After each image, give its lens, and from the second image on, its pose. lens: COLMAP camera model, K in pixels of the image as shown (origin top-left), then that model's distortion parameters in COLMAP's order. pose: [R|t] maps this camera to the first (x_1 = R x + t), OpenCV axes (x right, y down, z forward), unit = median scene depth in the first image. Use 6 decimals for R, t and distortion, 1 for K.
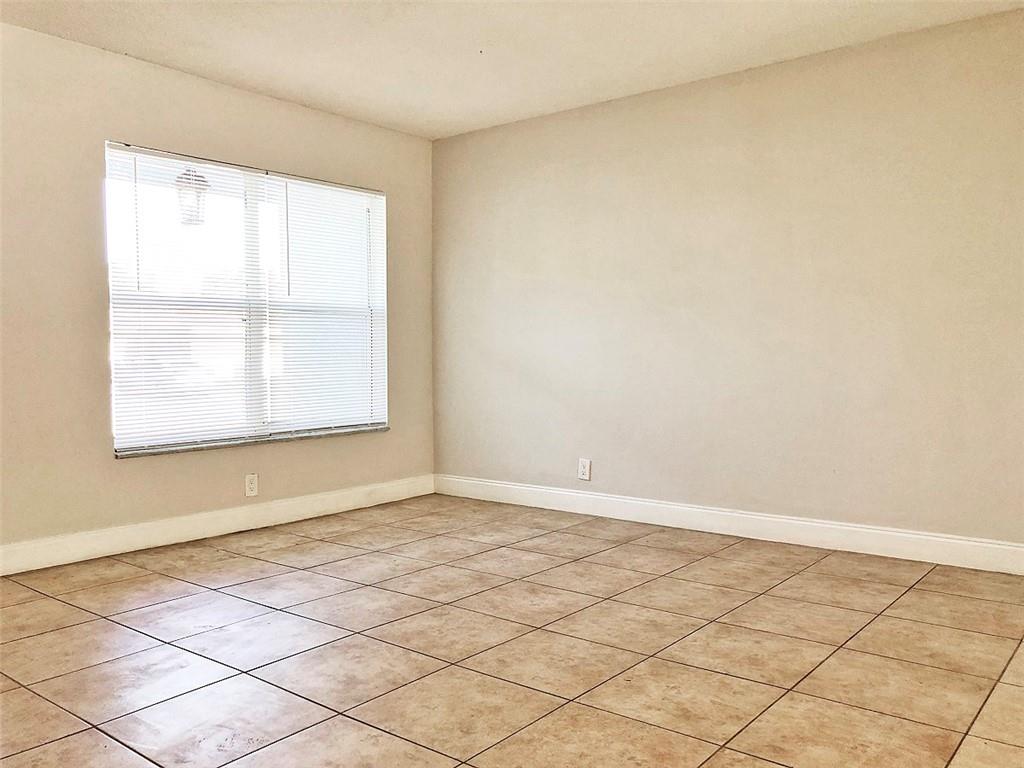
lens RADIAL K [[870.2, 0, 512.0], [0, 870.2, 384.0], [0, 0, 1]] dist [0.016353, -0.071540]
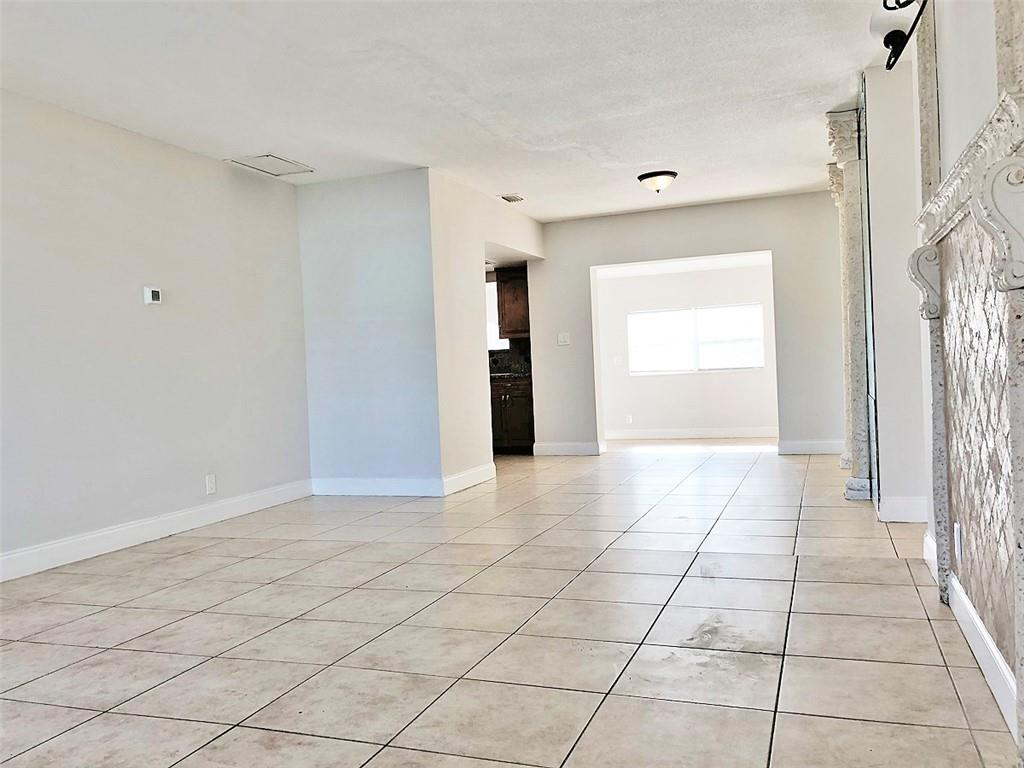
lens RADIAL K [[870.2, 0, 512.0], [0, 870.2, 384.0], [0, 0, 1]] dist [0.016353, -0.071540]
pose [[-0.329383, -0.003477, 0.944190, -1.033873], [0.081051, 0.996198, 0.031944, -0.028069], [-0.940711, 0.087049, -0.327849, 1.006405]]
